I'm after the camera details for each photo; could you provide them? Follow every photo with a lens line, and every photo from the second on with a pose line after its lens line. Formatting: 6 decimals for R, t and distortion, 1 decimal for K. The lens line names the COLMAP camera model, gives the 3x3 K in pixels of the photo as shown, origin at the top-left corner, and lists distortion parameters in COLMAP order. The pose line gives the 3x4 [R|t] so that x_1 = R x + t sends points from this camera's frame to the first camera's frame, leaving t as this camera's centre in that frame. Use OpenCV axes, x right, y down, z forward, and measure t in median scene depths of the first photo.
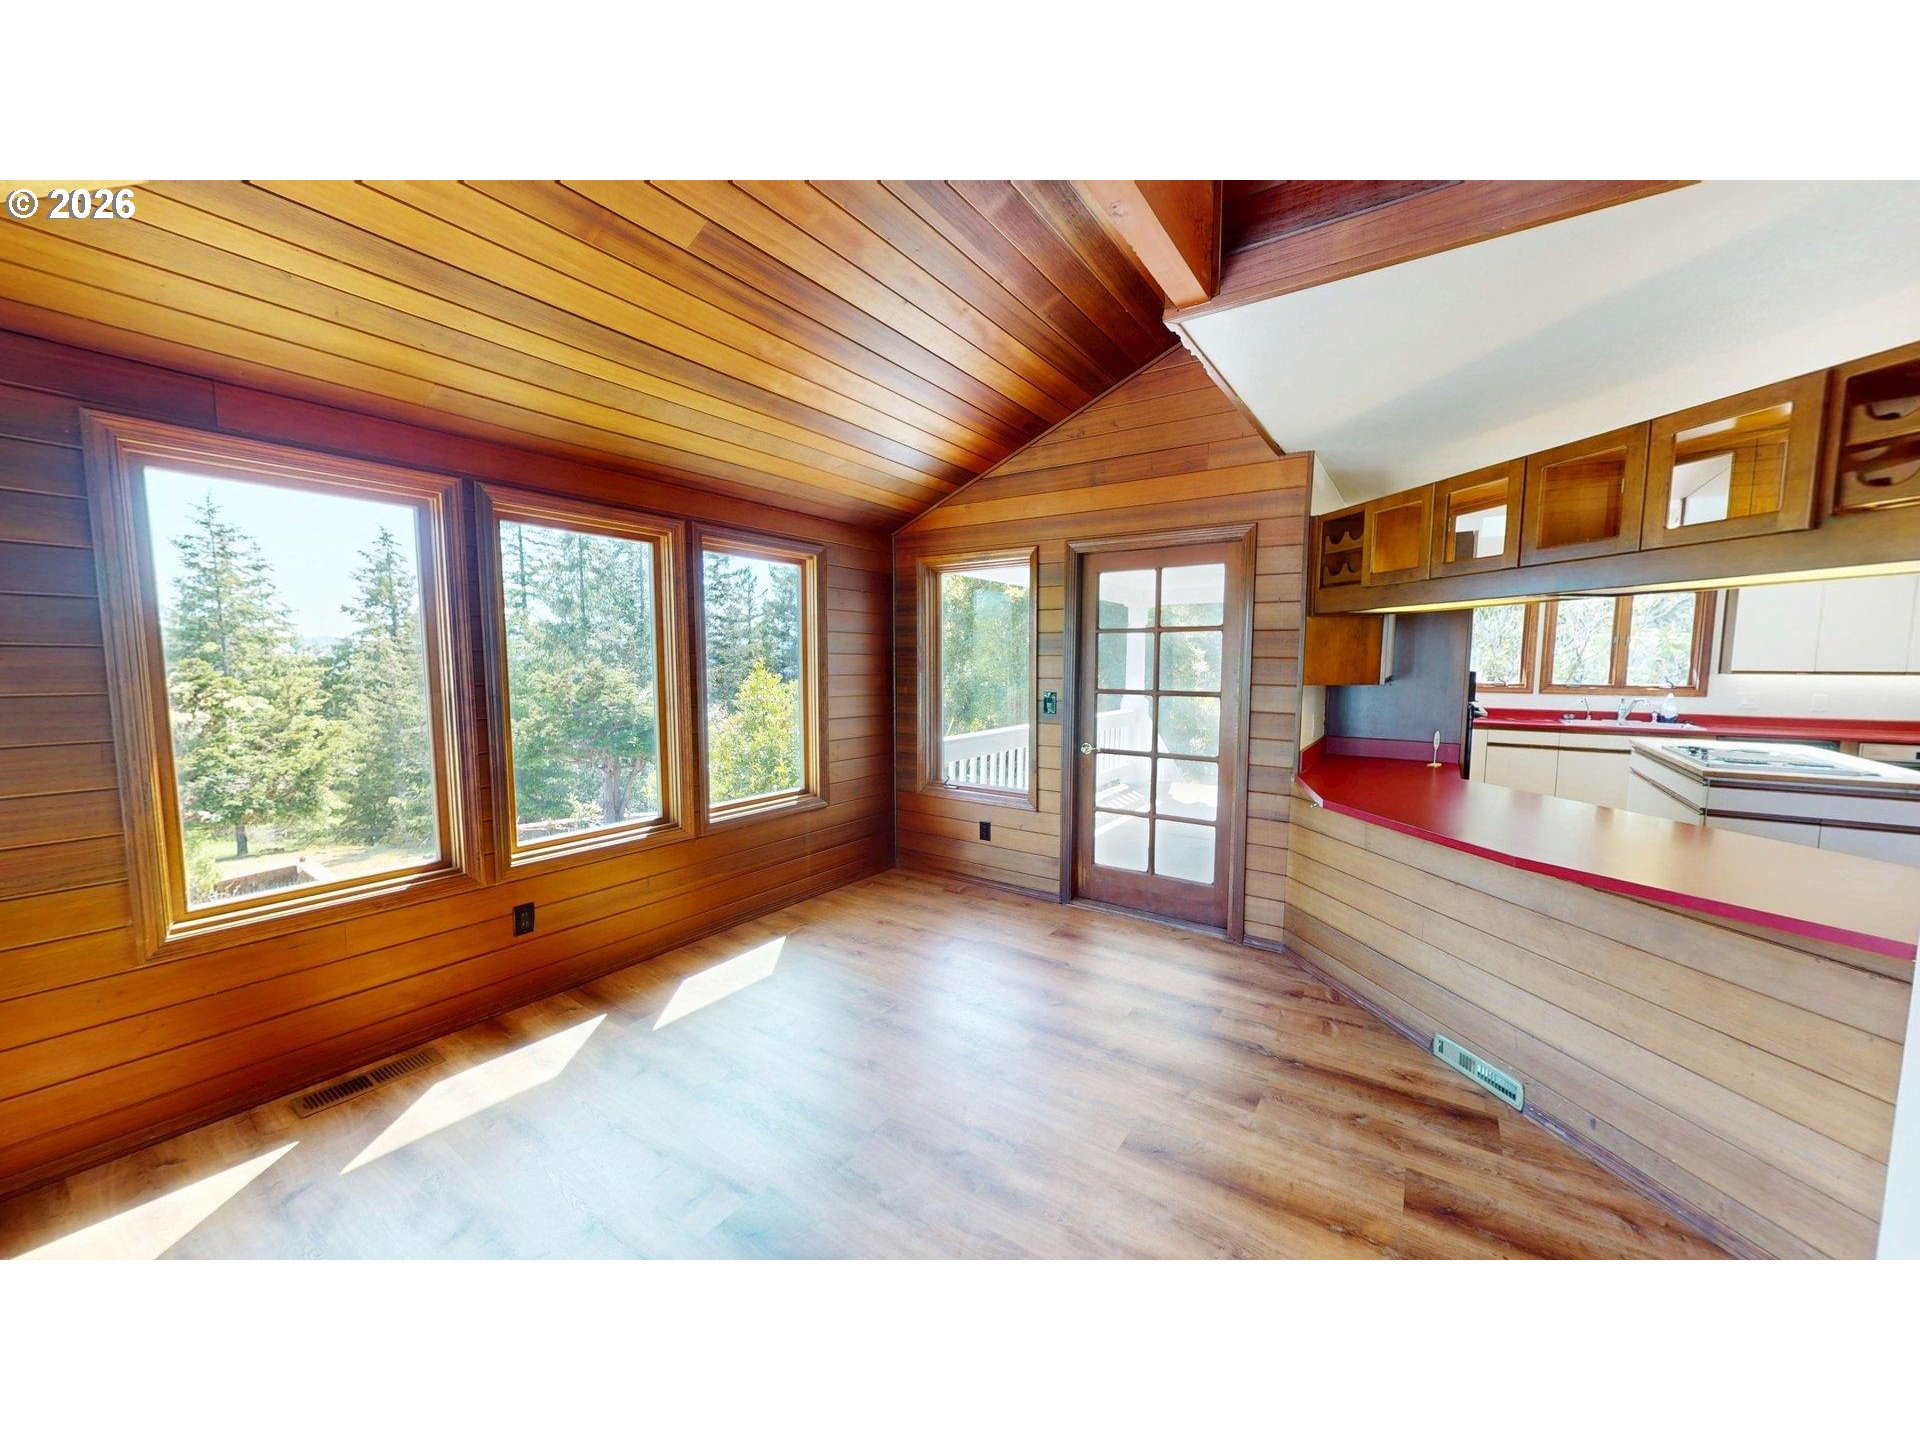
lens RADIAL K [[697.7, 0, 960.2], [0, 697.7, 722.4], [0, 0, 1]] dist [0.001585, -0.000614]
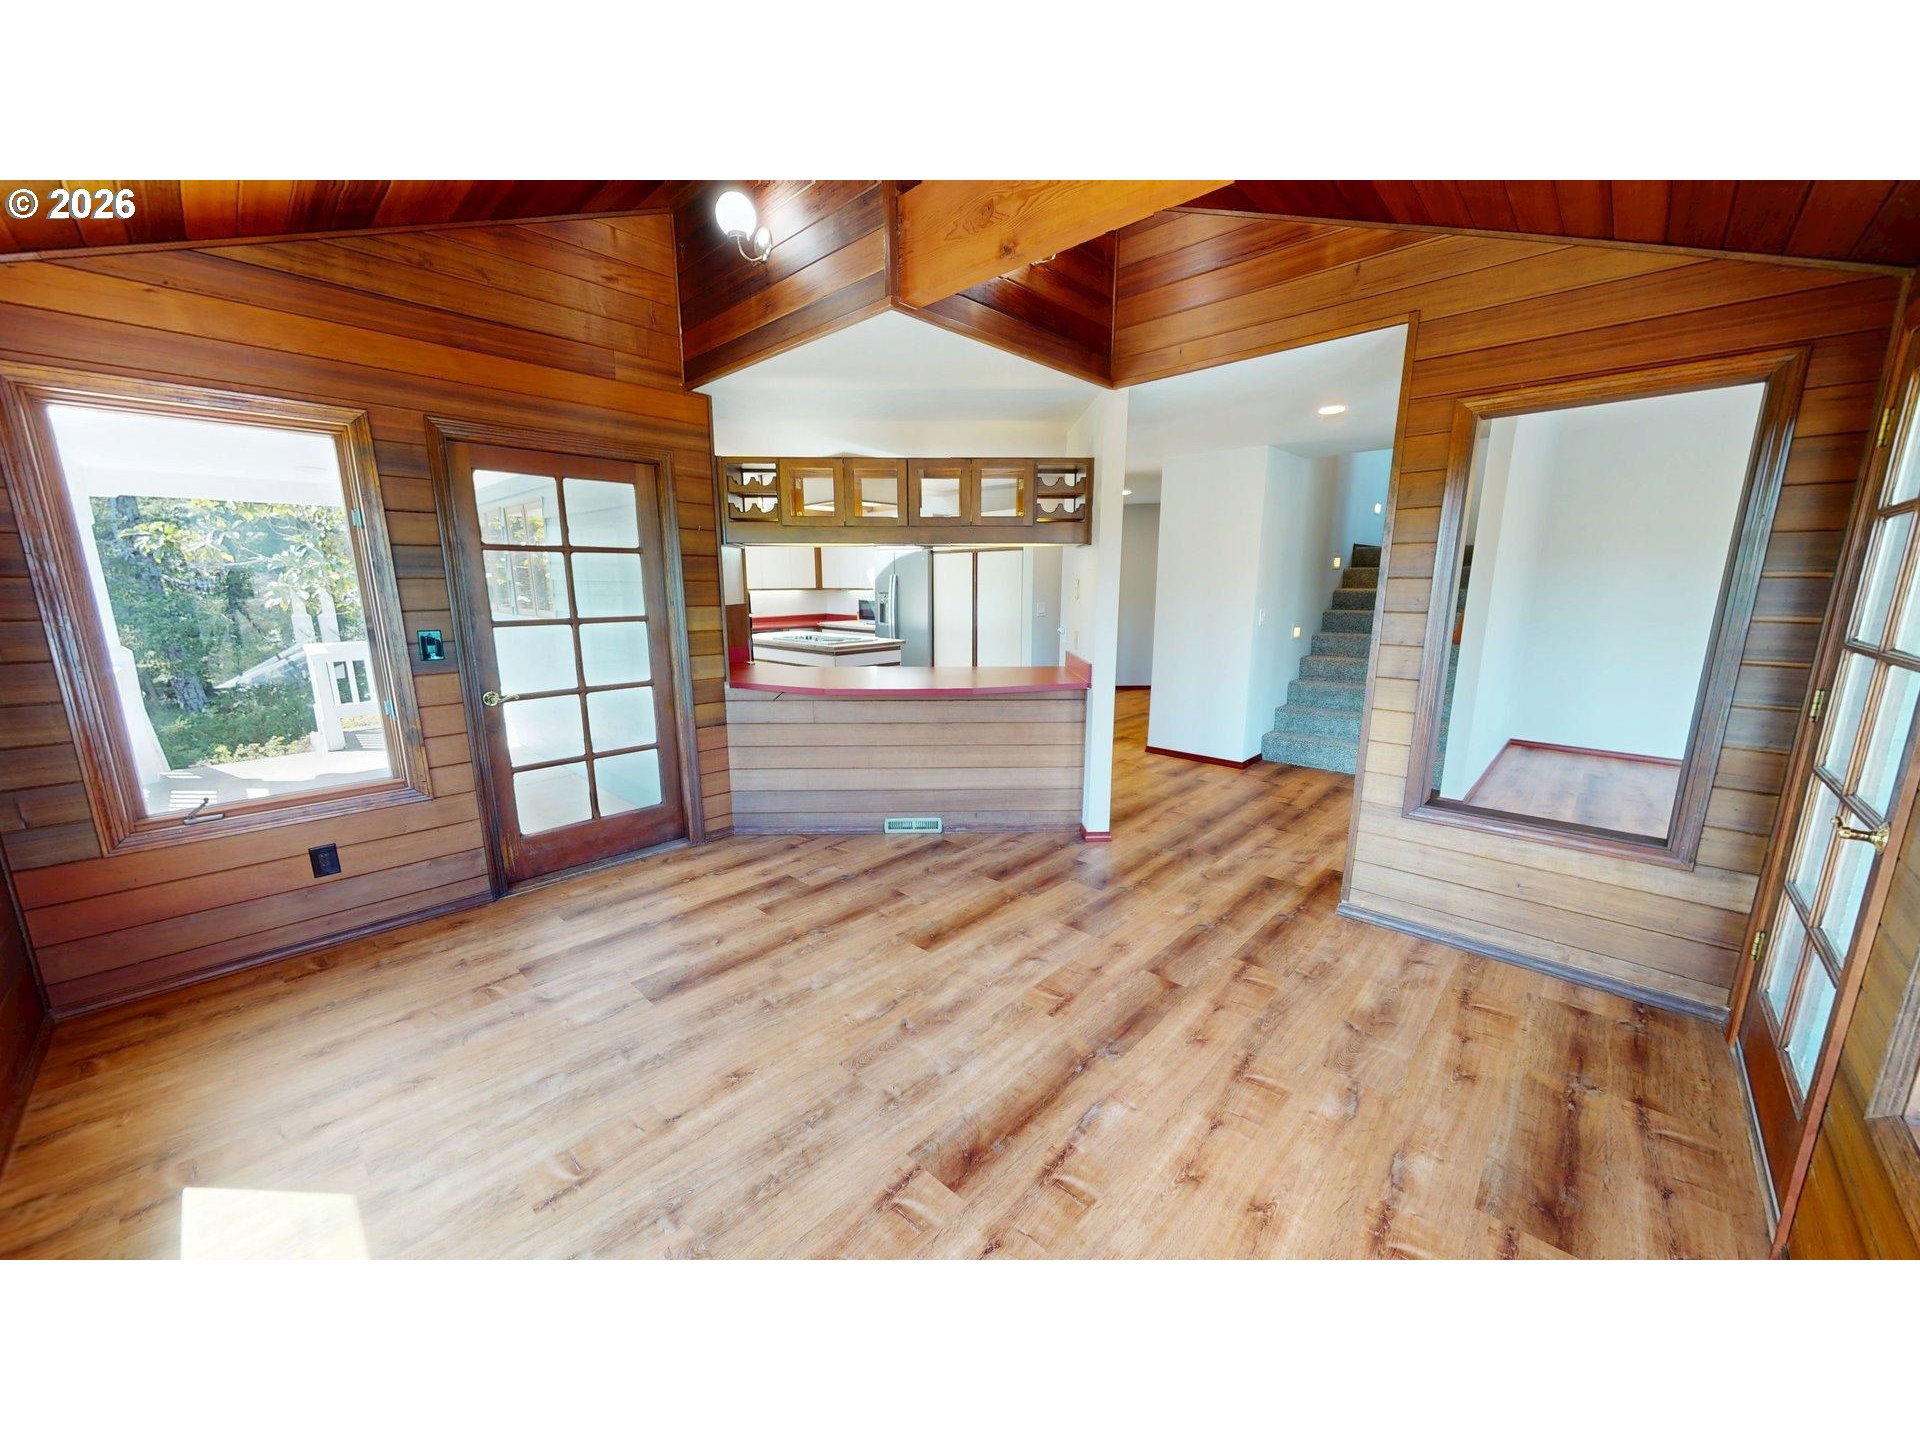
lens RADIAL K [[697.7, 0, 960.2], [0, 697.7, 729.9], [0, 0, 1]] dist [0.001585, -0.000614]
pose [[0.145537, -0.211391, 0.966505, -0.518092], [0.088784, 0.975756, 0.200045, -0.040181], [-0.985361, 0.056696, 0.160777, 0.362511]]
